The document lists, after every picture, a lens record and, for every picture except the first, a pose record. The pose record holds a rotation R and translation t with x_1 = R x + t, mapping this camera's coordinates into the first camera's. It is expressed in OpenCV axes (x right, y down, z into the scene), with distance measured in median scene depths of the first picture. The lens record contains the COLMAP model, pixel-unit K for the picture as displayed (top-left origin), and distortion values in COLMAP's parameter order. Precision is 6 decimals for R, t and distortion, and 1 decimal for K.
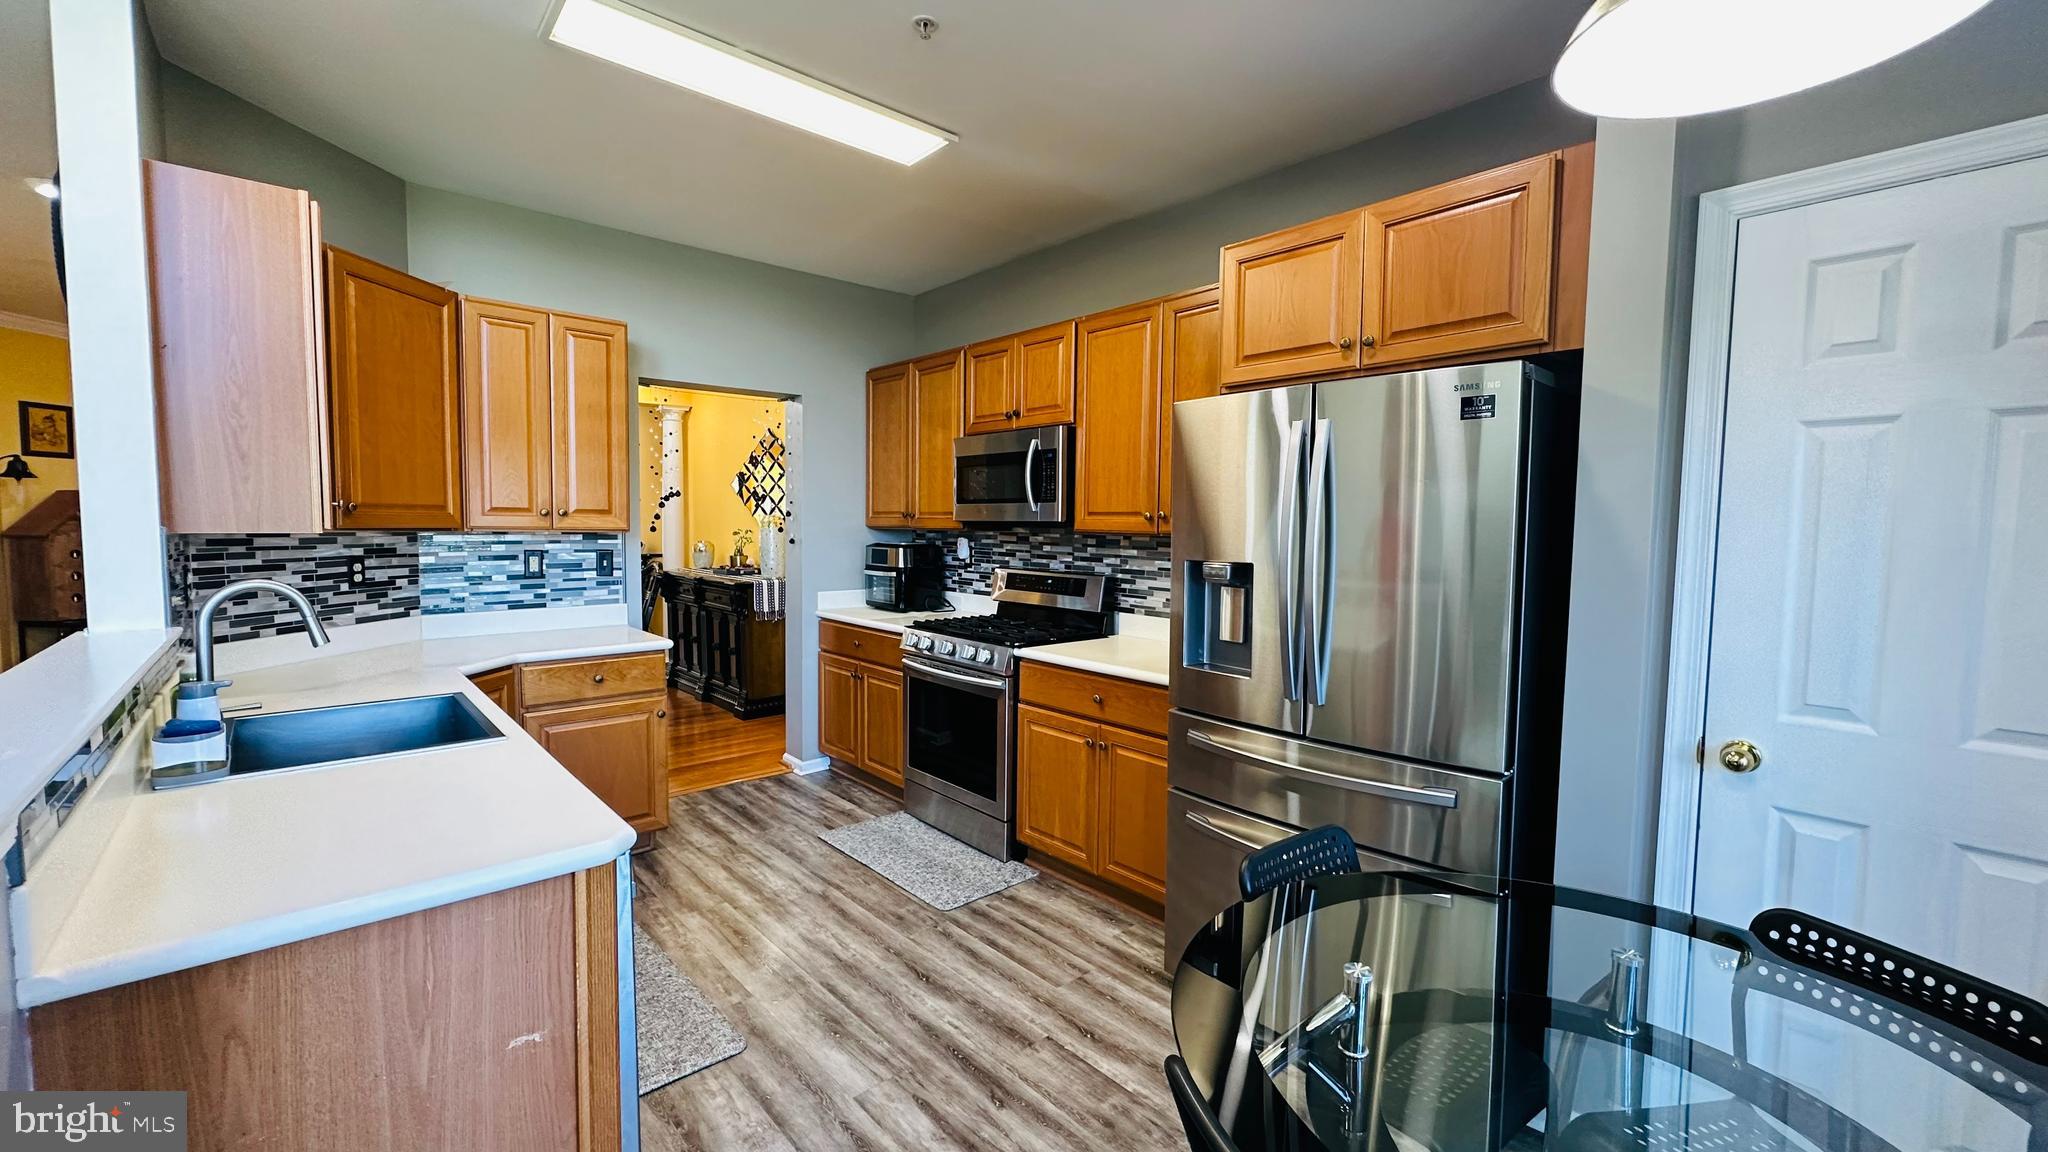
lens RADIAL K [[814.1, 0, 1023.6], [0, 814.1, 572.8], [0, 0, 1]] dist [0.000077, -0.000486]
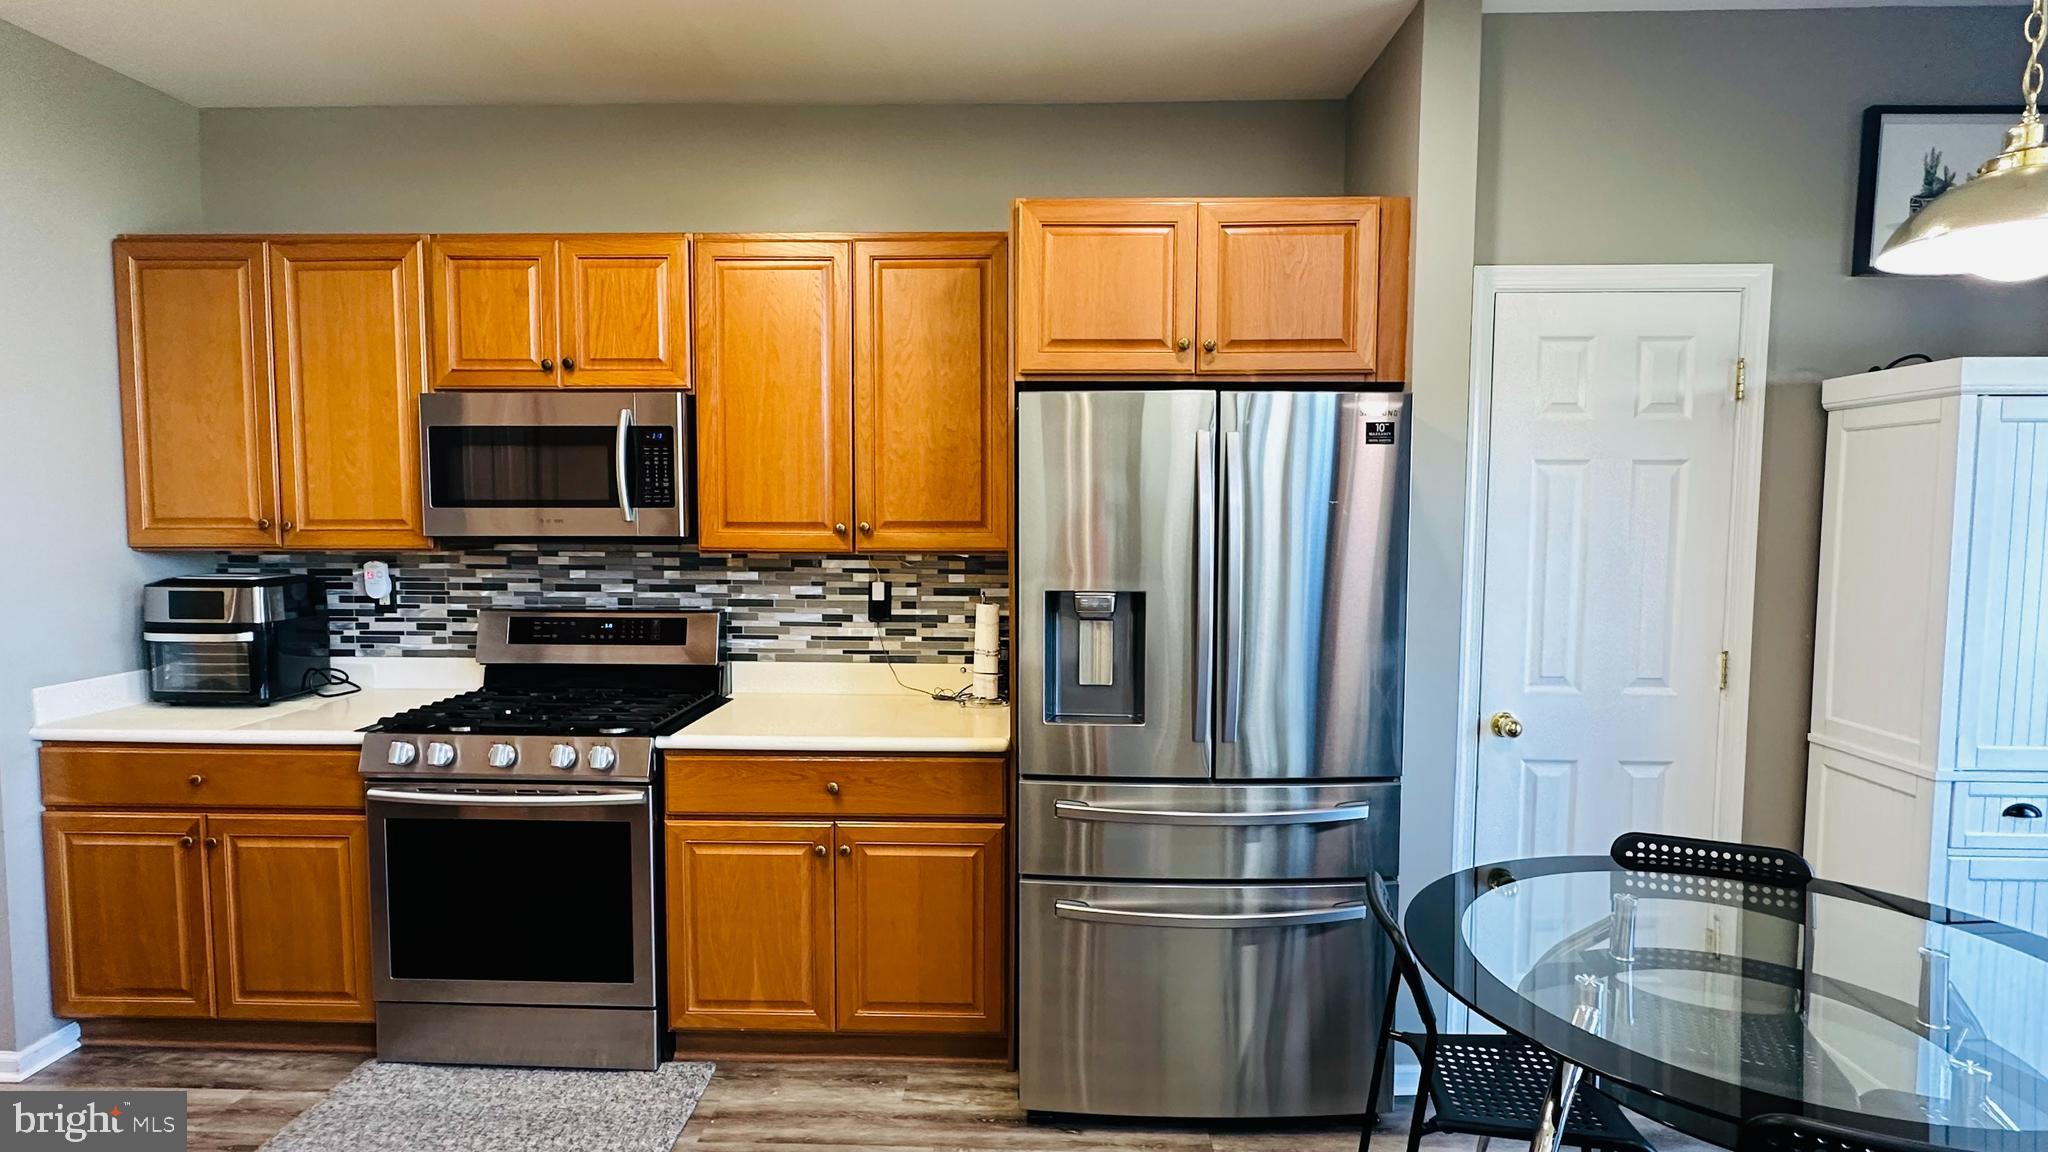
lens RADIAL K [[1020.9, 0, 1018.0], [0, 1020.9, 580.0], [0, 0, 1]] dist [-0.002965, -0.000313]
pose [[0.688136, -0.056869, 0.723349, -0.370864], [0.048750, 0.998295, 0.032107, -0.040750], [-0.723942, 0.013169, 0.689735, 0.223890]]
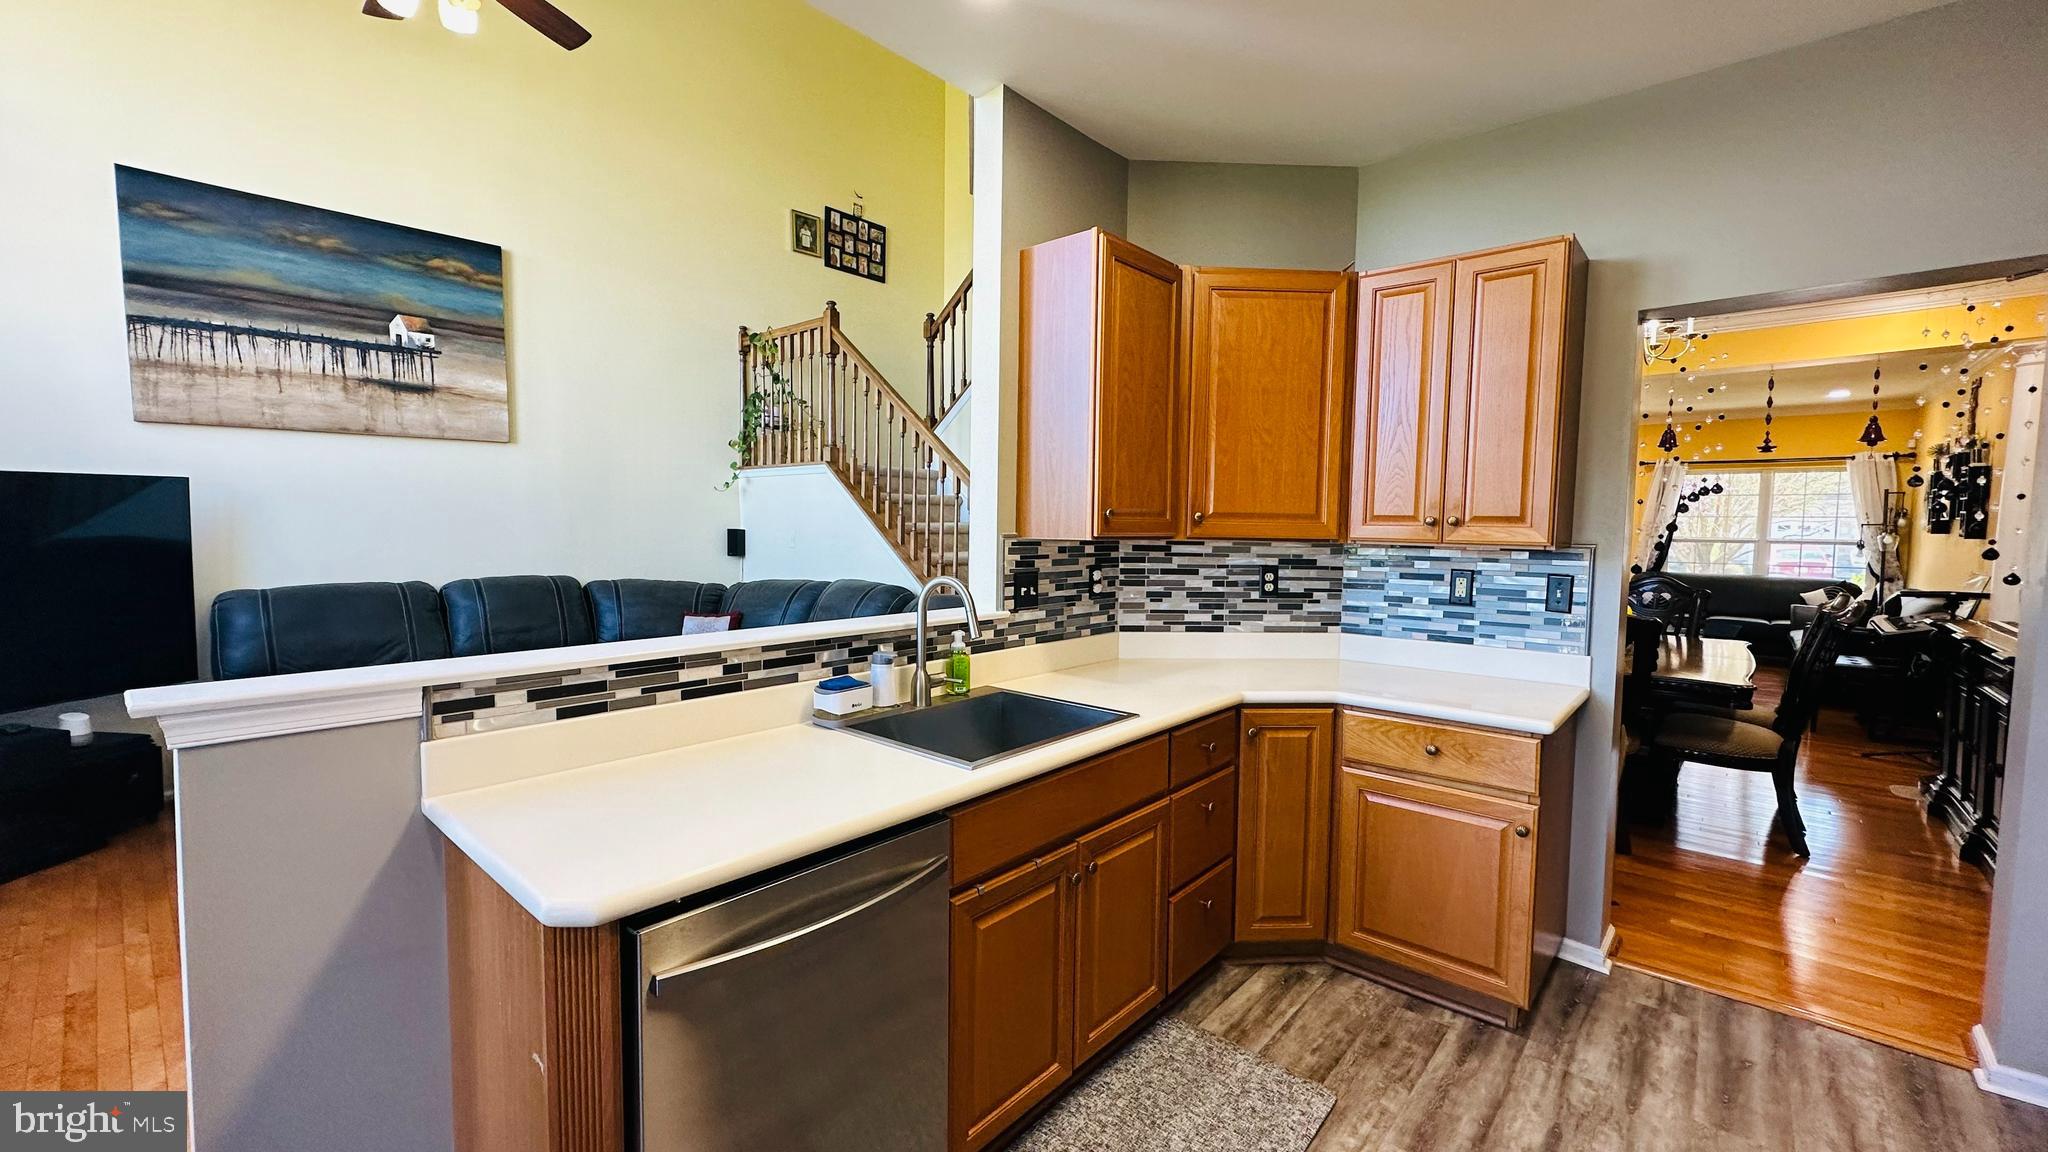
lens RADIAL K [[814.1, 0, 1027.6], [0, 814.1, 575.6], [0, 0, 1]] dist [0.000077, -0.000486]
pose [[0.117630, 0.053369, -0.991622, 0.134139], [-0.071933, 0.996390, 0.045092, -0.028574], [0.990449, 0.066026, 0.121044, 0.509155]]
